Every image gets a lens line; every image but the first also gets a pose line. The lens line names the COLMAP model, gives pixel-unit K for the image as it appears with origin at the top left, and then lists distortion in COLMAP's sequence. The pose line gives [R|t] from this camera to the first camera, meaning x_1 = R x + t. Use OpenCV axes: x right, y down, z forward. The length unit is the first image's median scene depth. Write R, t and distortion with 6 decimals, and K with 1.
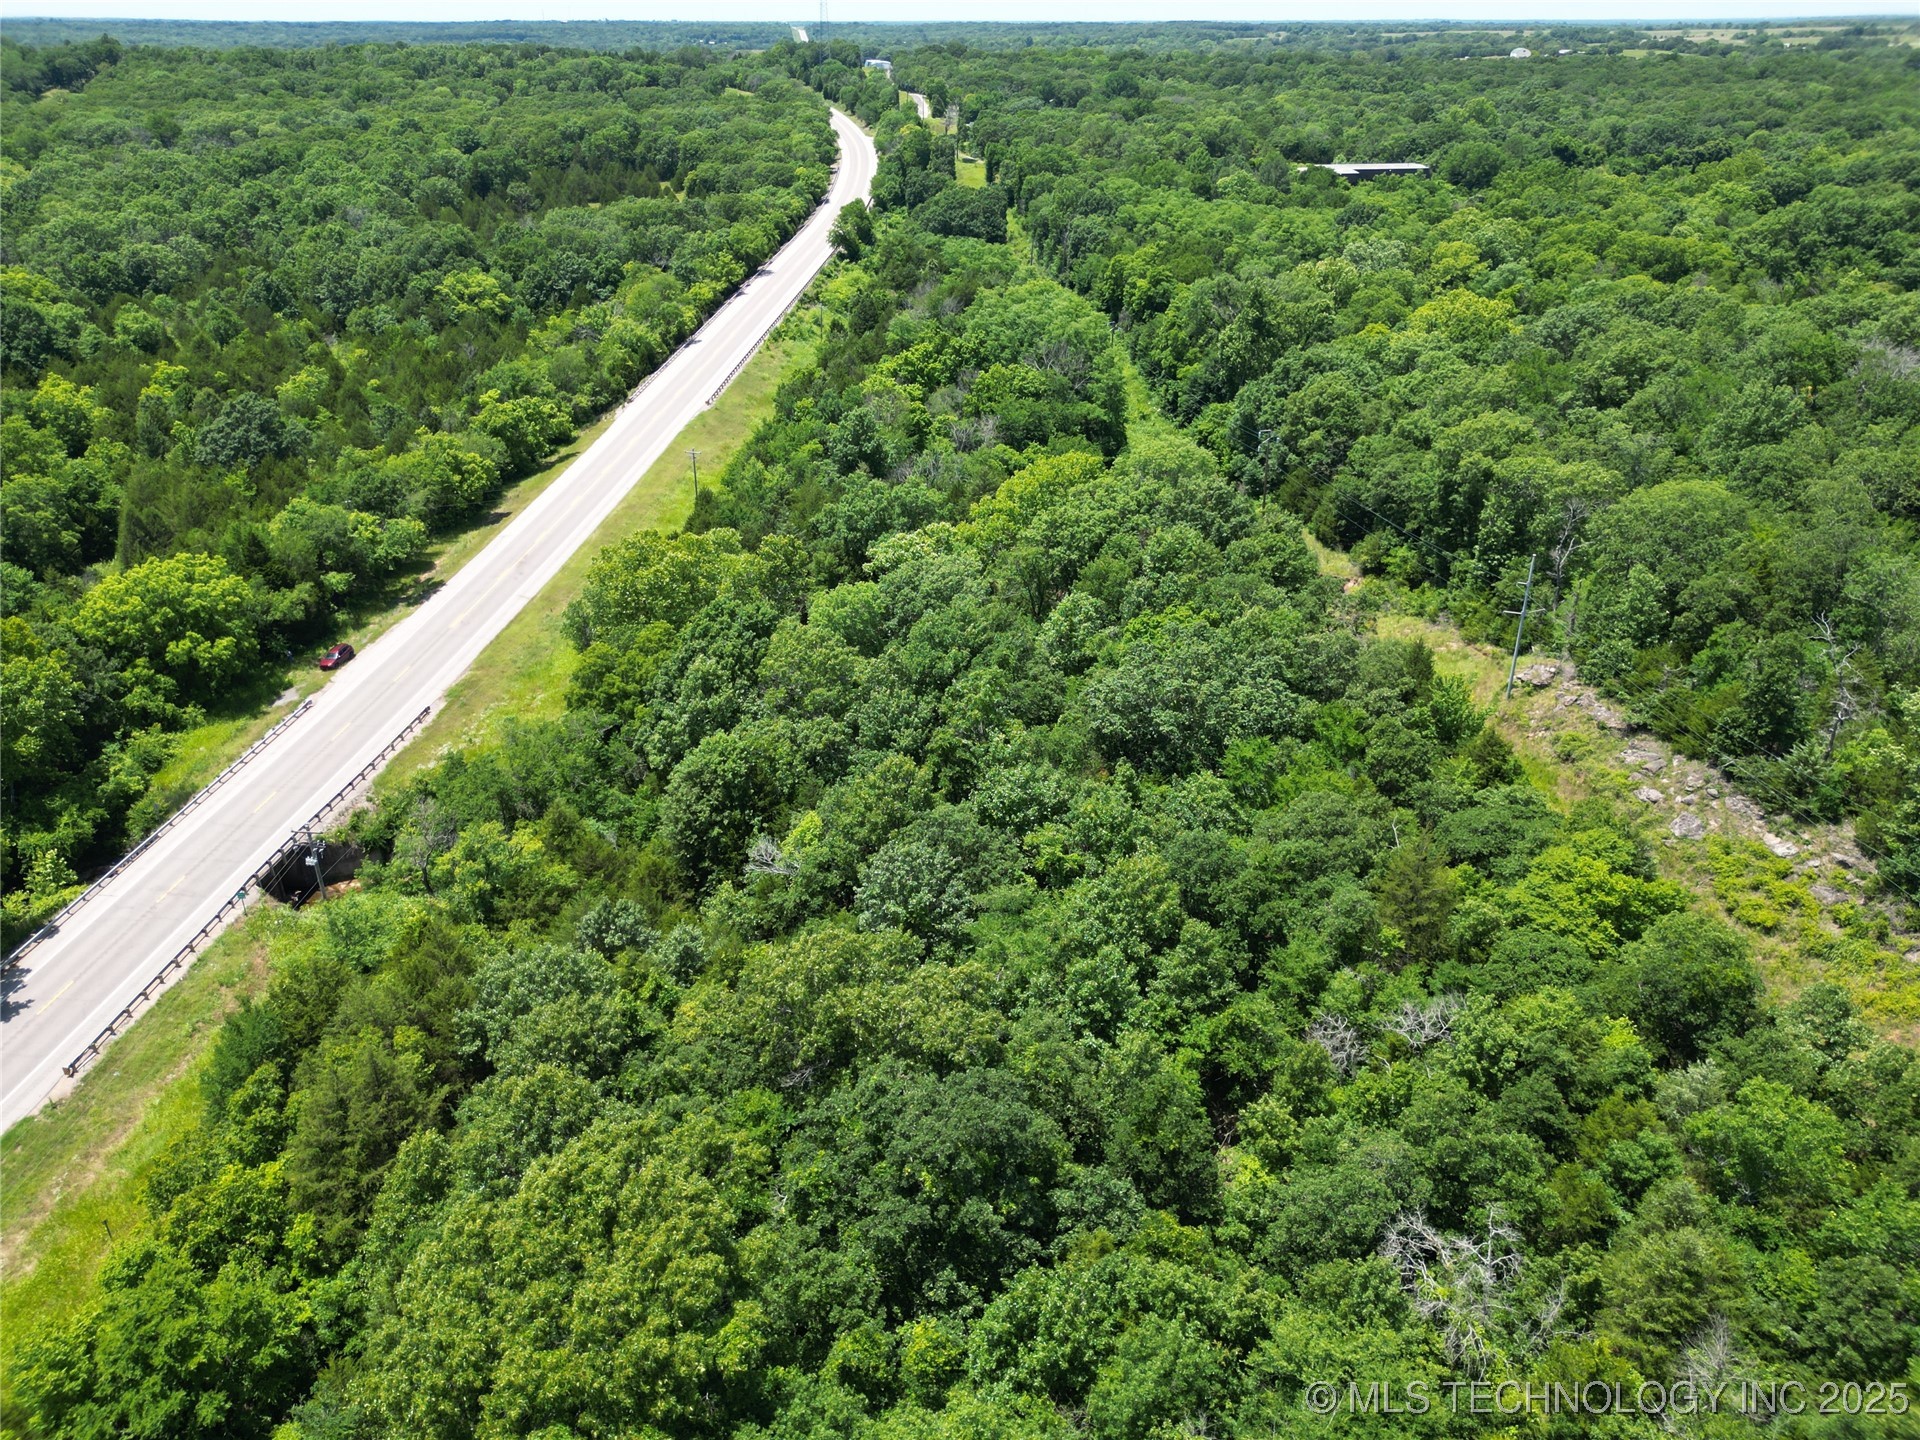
lens RADIAL K [[1355.4, 0, 960.0], [0, 1355.4, 720.0], [0, 0, 1]] dist [0.036786, -0.010884]
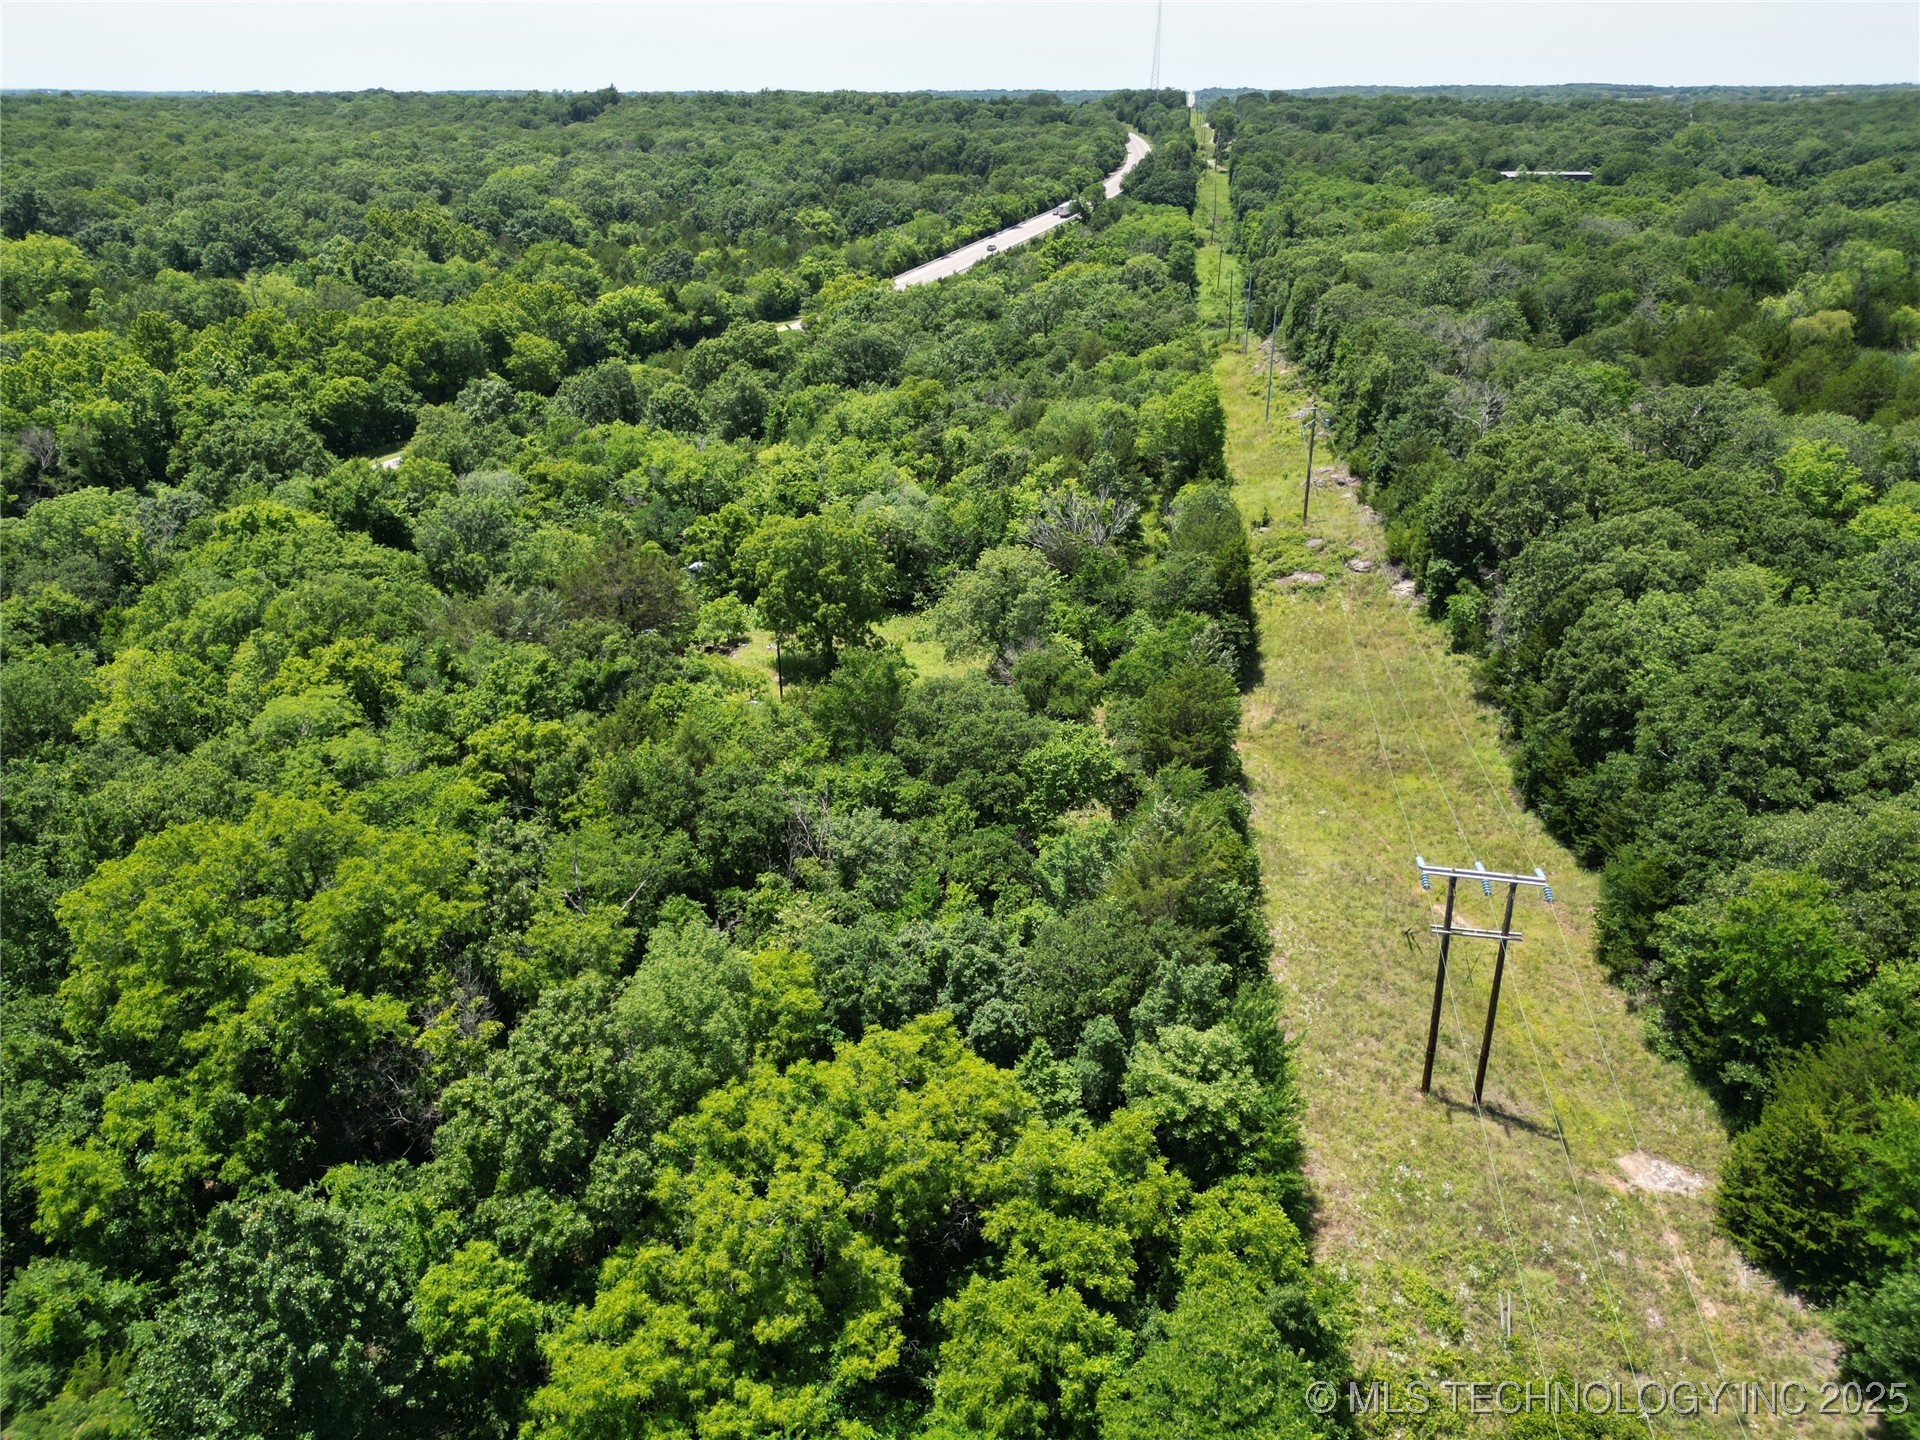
lens RADIAL K [[1349.1, 0, 960.0], [0, 1349.1, 720.0], [0, 0, 1]] dist [0.066640, -0.054094]
pose [[0.963919, 0.111360, -0.241783, 0.256845], [-0.121213, 0.992280, -0.026217, 0.289435], [0.236997, 0.054579, 0.969976, -0.461945]]
